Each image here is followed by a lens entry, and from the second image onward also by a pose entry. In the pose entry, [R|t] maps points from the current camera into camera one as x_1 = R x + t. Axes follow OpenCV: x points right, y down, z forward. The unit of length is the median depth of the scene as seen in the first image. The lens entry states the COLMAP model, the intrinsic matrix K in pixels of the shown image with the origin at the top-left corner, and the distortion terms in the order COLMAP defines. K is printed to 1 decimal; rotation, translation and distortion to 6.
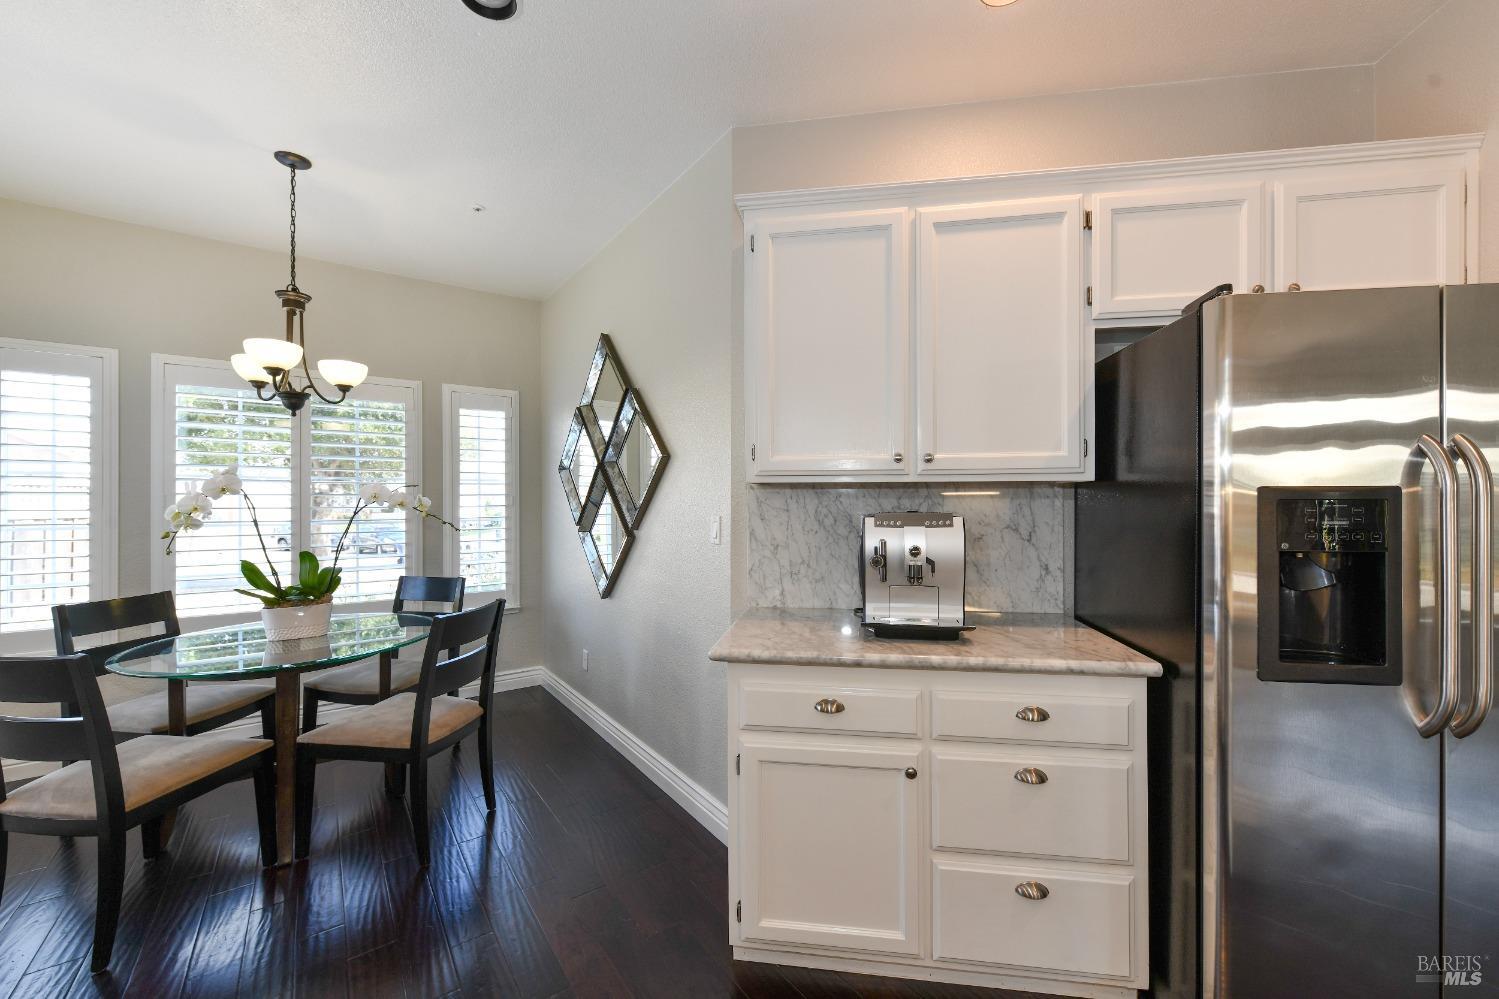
lens RADIAL K [[585.6, 0, 753.3], [0, 585.6, 499.0], [0, 0, 1]] dist [0.002386, -0.001332]
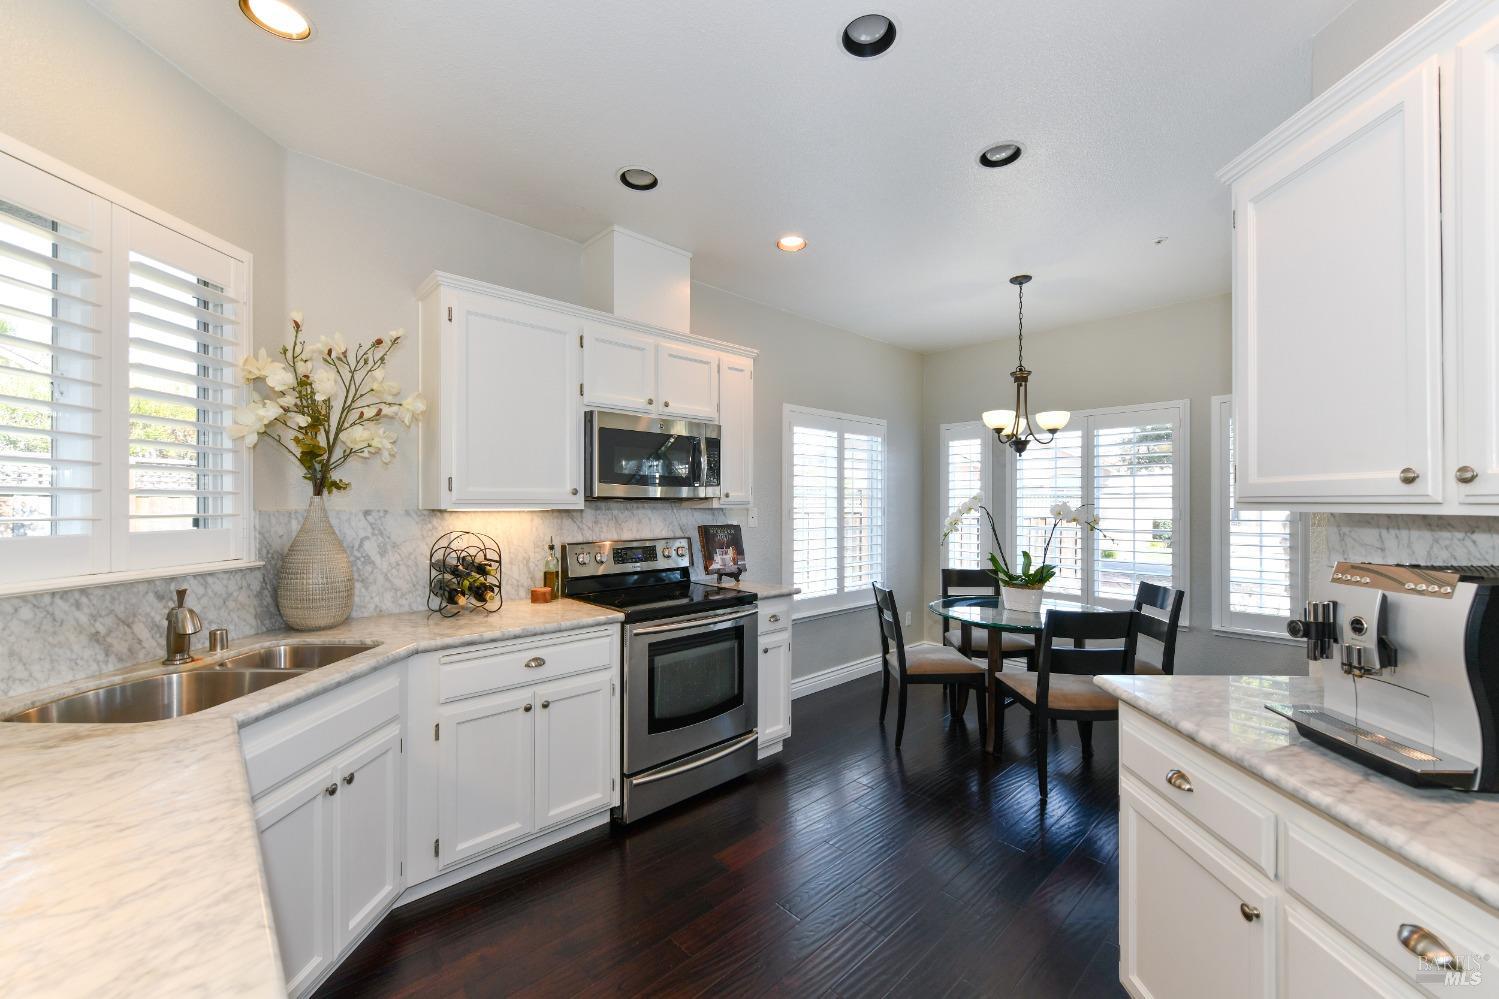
lens RADIAL K [[585.6, 0, 762.1], [0, 585.6, 503.5], [0, 0, 1]] dist [0.002386, -0.001332]
pose [[0.128746, 0.005470, -0.991662, 0.557549], [-0.001394, 0.999985, 0.005335, -0.031813], [0.991677, 0.000695, 0.128752, 0.178879]]
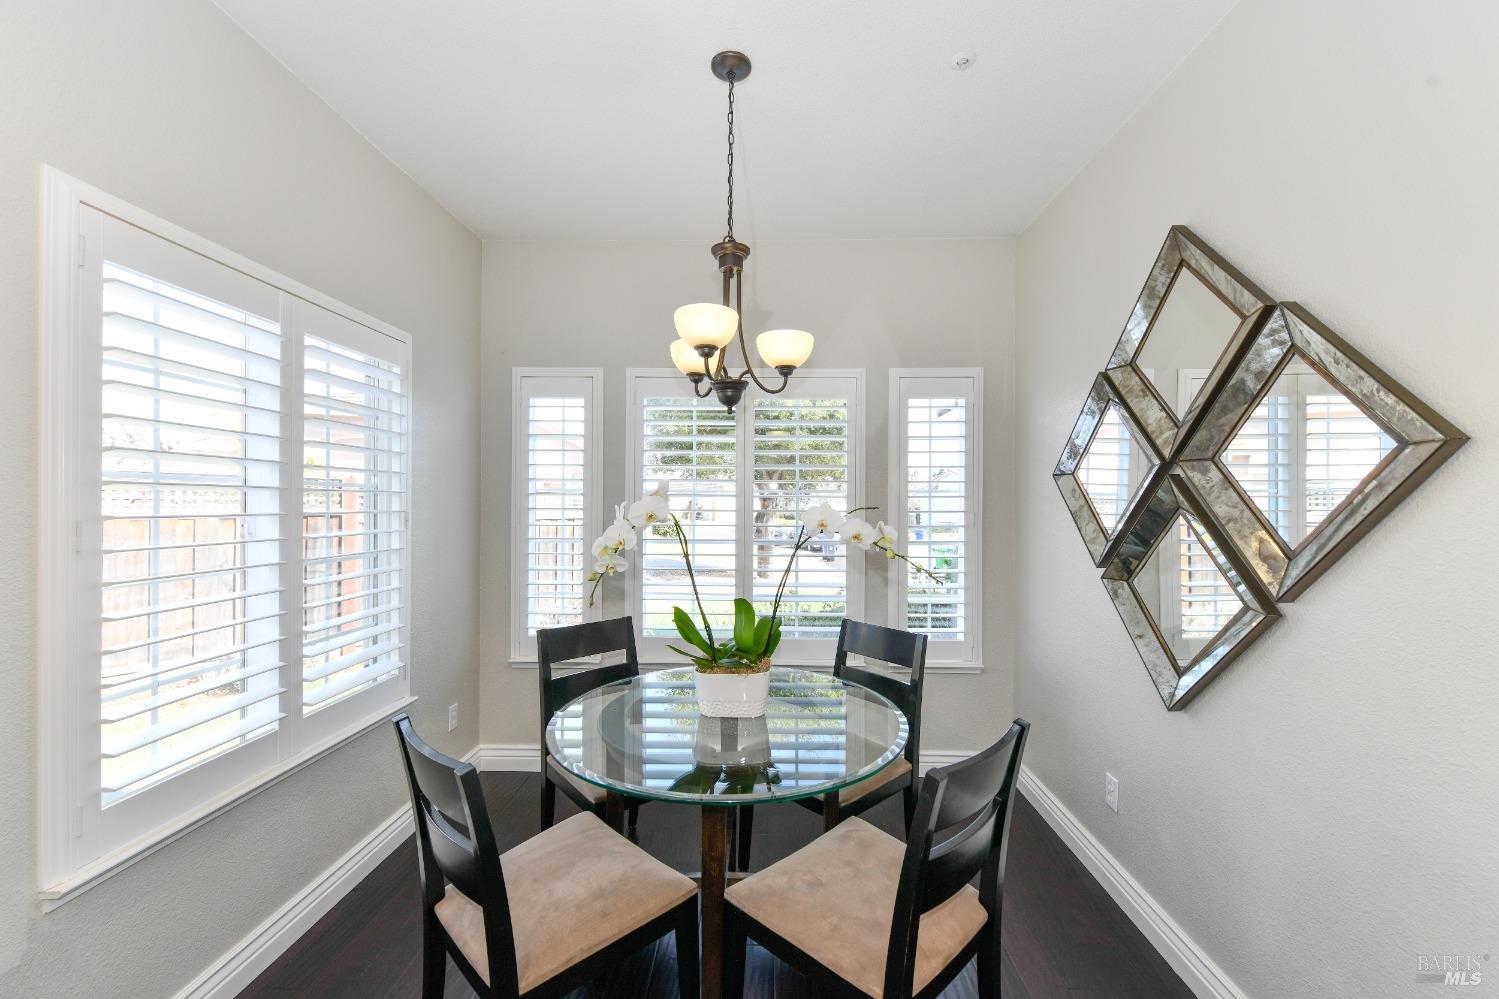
lens RADIAL K [[585.6, 0, 757.1], [0, 585.6, 504.5], [0, 0, 1]] dist [0.002386, -0.001332]
pose [[0.793946, 0.008807, -0.607925, -0.300047], [-0.006727, 0.999961, 0.005700, -0.030188], [0.607951, -0.000436, 0.793974, 0.425678]]
